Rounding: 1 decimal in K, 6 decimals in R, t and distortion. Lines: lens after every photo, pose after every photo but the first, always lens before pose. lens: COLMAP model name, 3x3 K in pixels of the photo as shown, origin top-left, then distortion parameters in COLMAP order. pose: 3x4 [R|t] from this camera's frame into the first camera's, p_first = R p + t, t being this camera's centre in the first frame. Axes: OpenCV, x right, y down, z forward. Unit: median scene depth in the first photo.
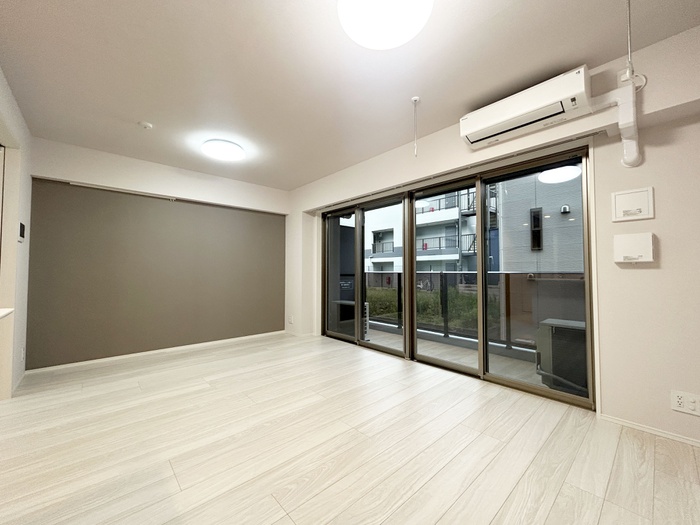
lens RADIAL K [[283.6, 0, 352.1], [0, 283.6, 261.4], [0, 0, 1]] dist [0.000387, 0.000114]
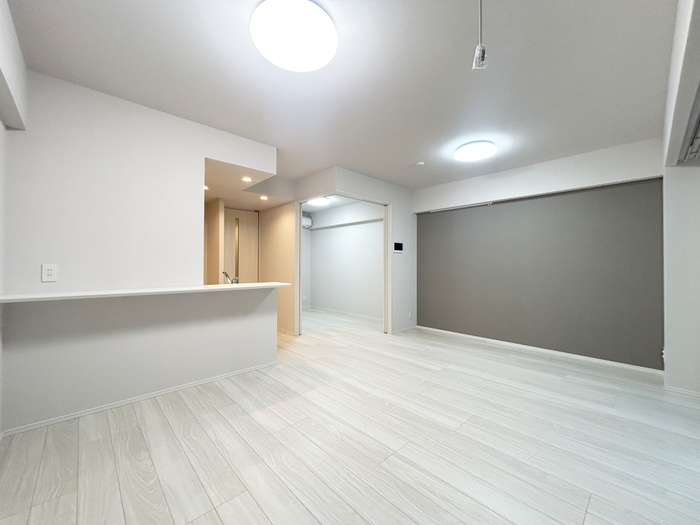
lens RADIAL K [[283.1, 0, 347.3], [0, 283.1, 262.0], [0, 0, 1]] dist [0.002328, 0.000271]
pose [[0.009398, -0.009638, -0.999909, 0.615048], [0.032938, 0.999414, -0.009324, -0.002882], [0.999413, -0.032848, 0.009710, 0.592128]]
